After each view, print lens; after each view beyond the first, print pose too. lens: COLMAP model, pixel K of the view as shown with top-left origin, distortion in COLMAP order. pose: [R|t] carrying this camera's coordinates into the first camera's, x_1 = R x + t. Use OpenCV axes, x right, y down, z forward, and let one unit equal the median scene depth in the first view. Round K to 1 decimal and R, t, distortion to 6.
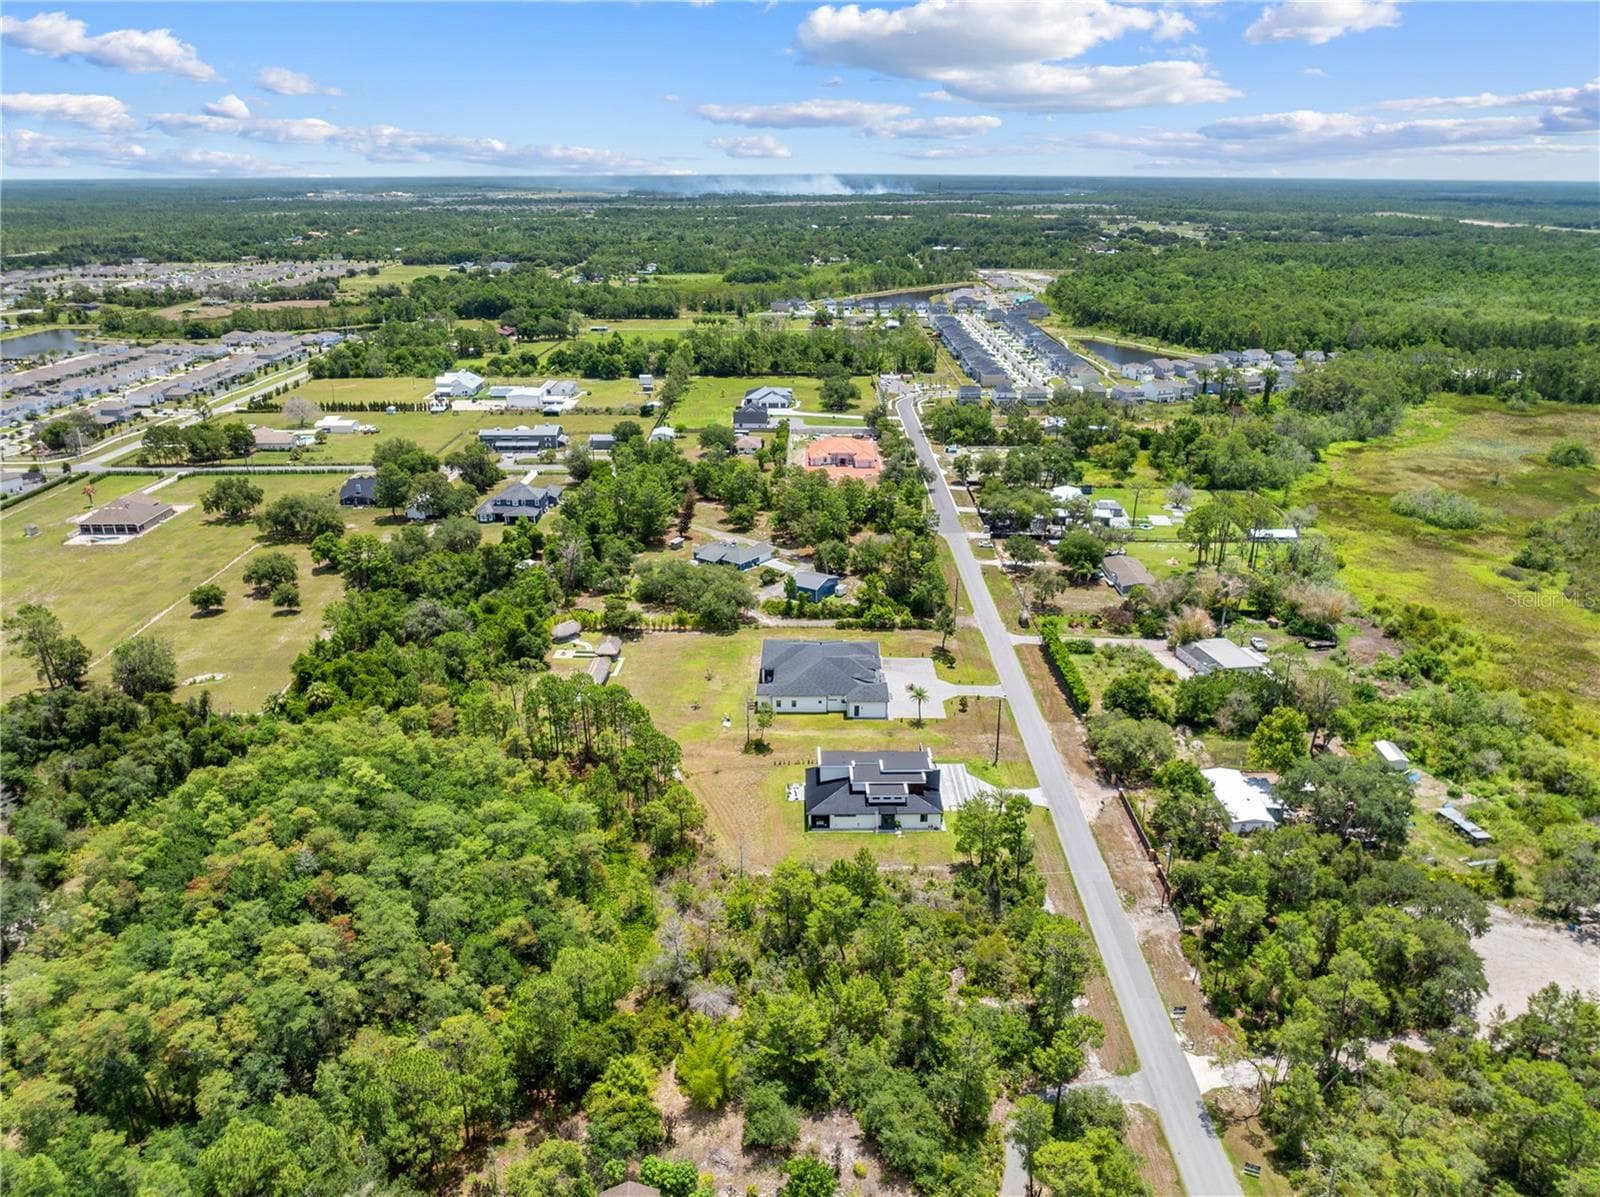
lens RADIAL K [[1125.3, 0, 807.5], [0, 1125.3, 595.3], [0, 0, 1]] dist [-0.032149, -0.001904]
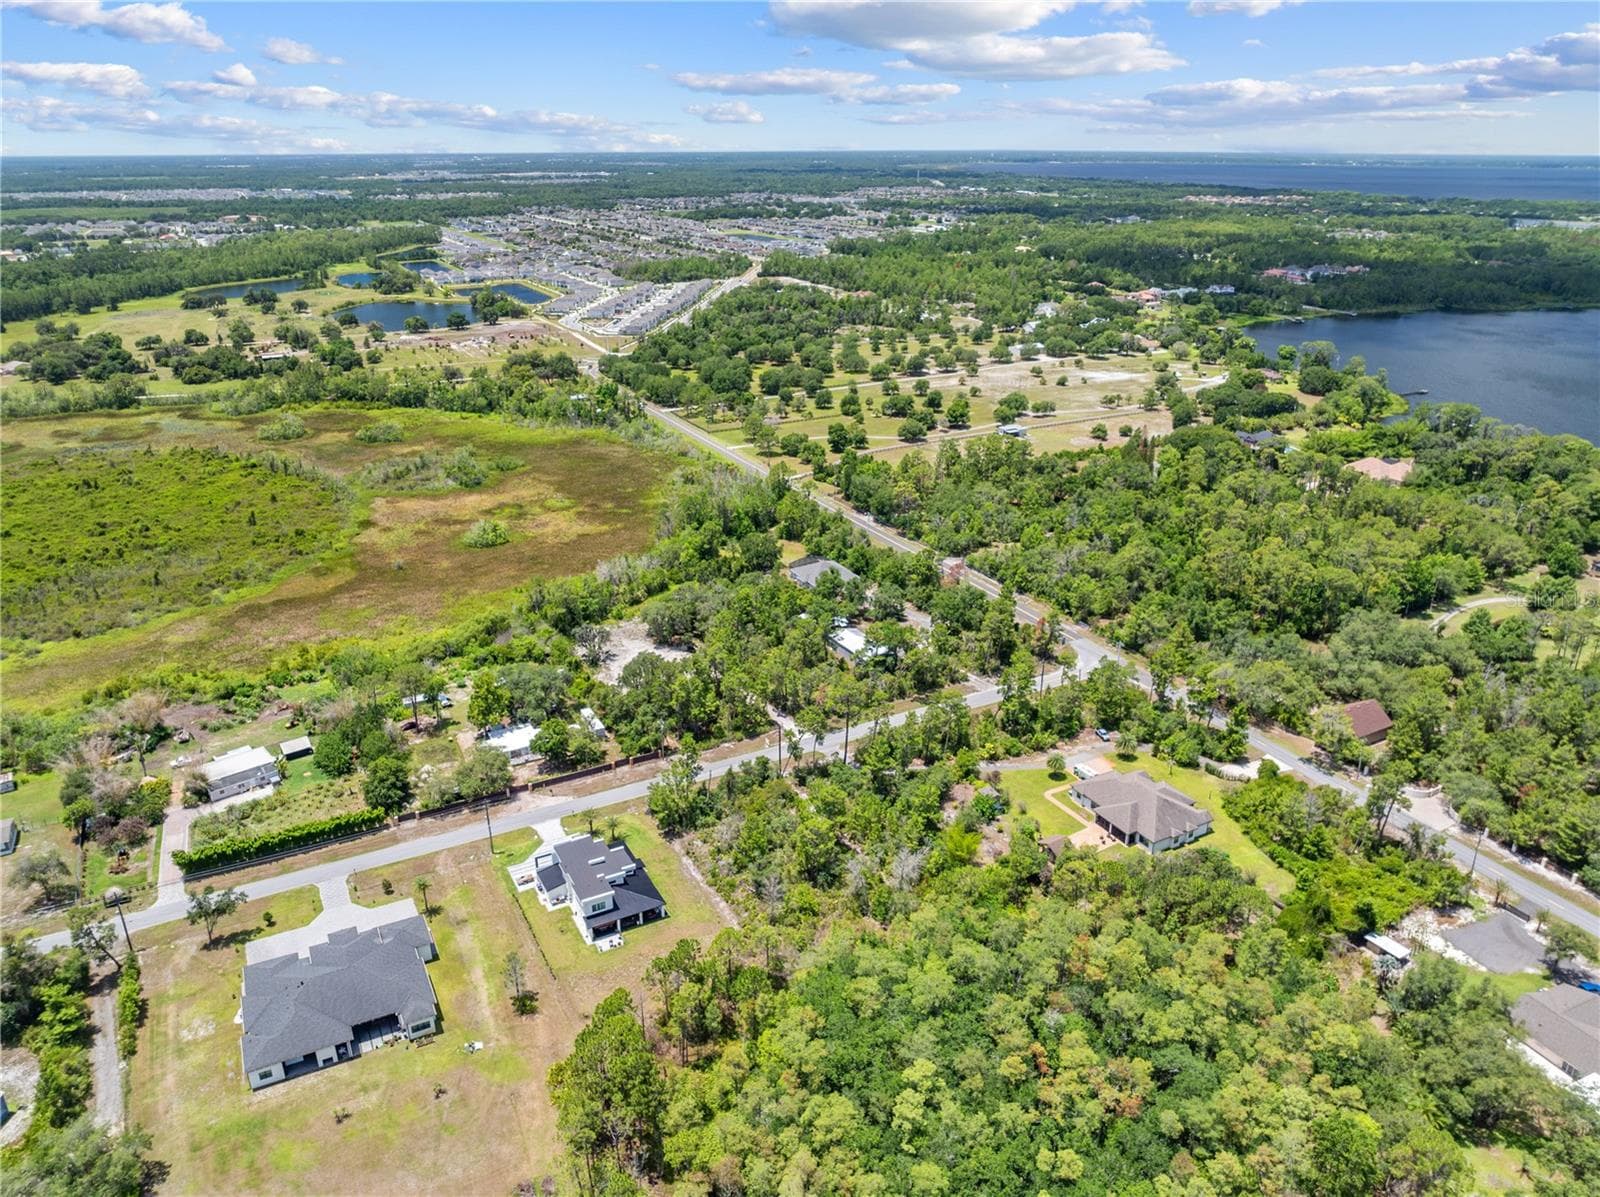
lens RADIAL K [[1125.3, 0, 807.5], [0, 1125.3, 595.3], [0, 0, 1]] dist [-0.032149, -0.001904]
pose [[-0.469007, -0.331537, 0.818606, -0.577400], [0.314656, 0.803327, 0.505626, -0.374214], [-0.825242, 0.494721, -0.272446, 0.689868]]
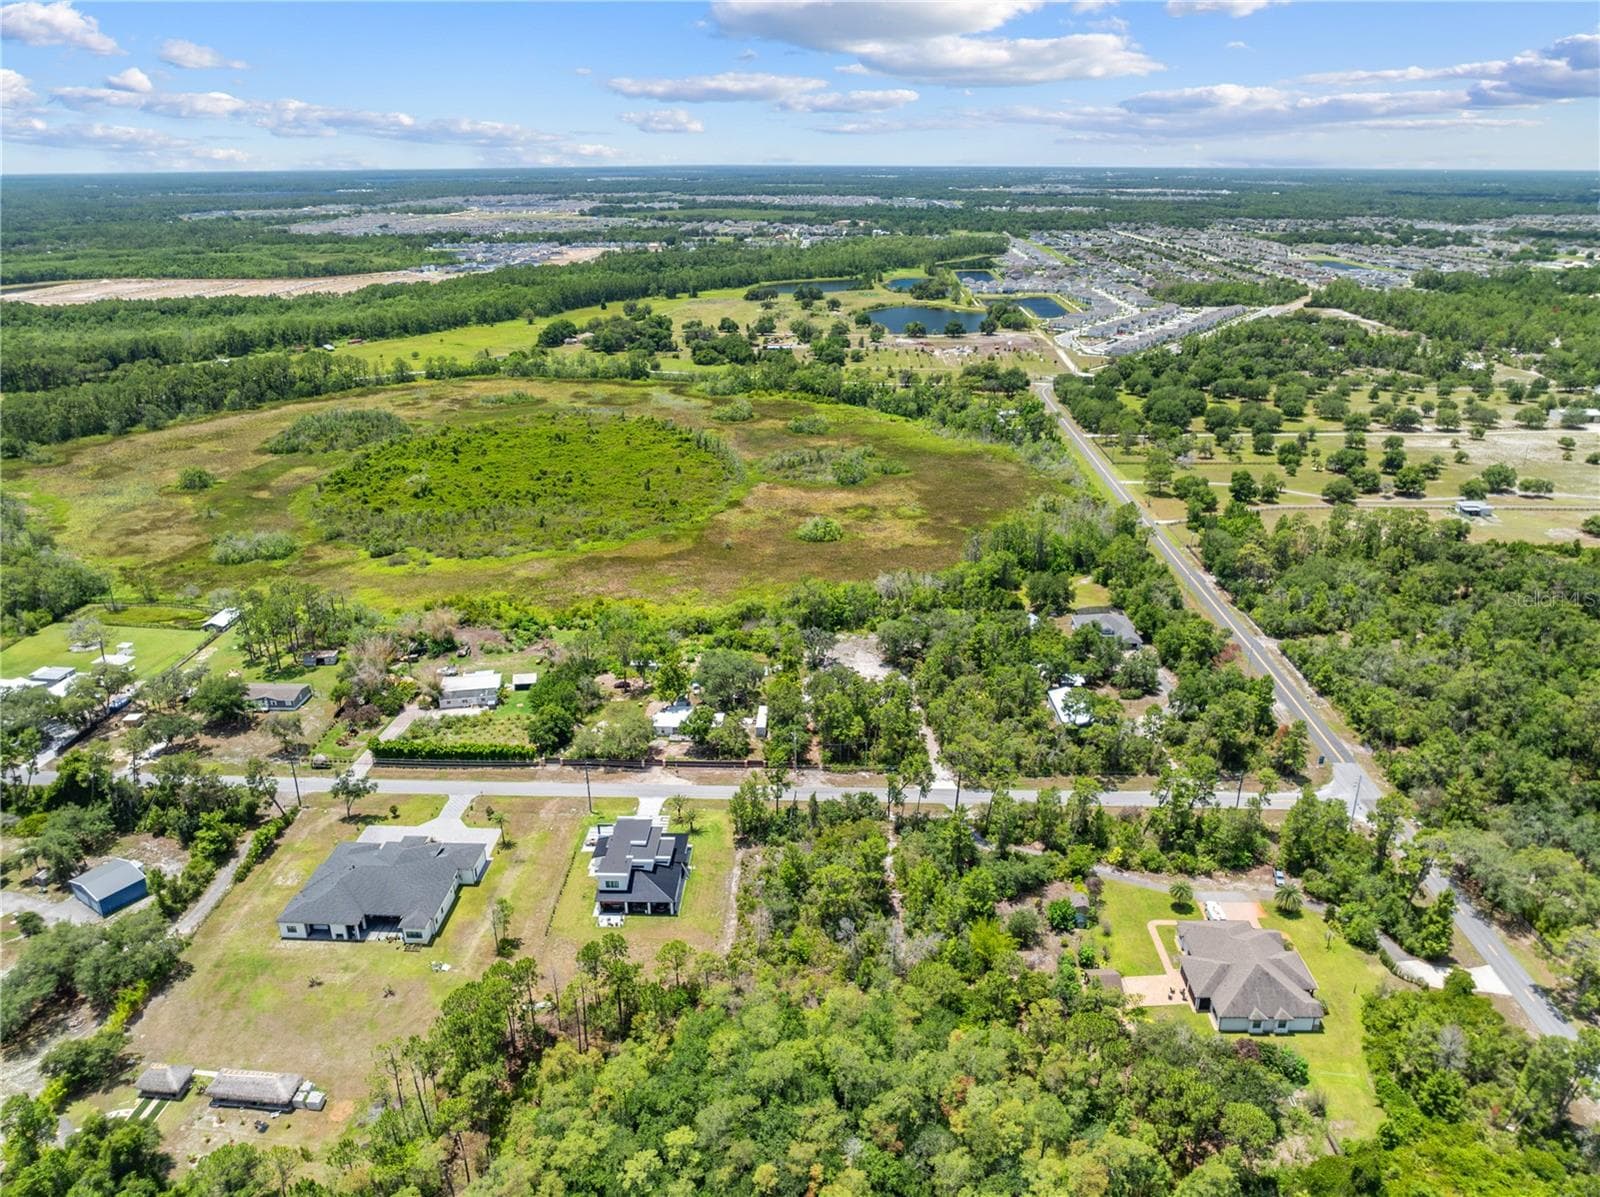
lens RADIAL K [[1125.3, 0, 807.5], [0, 1125.3, 595.3], [0, 0, 1]] dist [-0.032149, -0.001904]
pose [[0.035944, -0.363266, 0.930992, -0.616942], [0.358221, 0.874371, 0.327342, -0.260990], [-0.932945, 0.321735, 0.161558, 0.397667]]
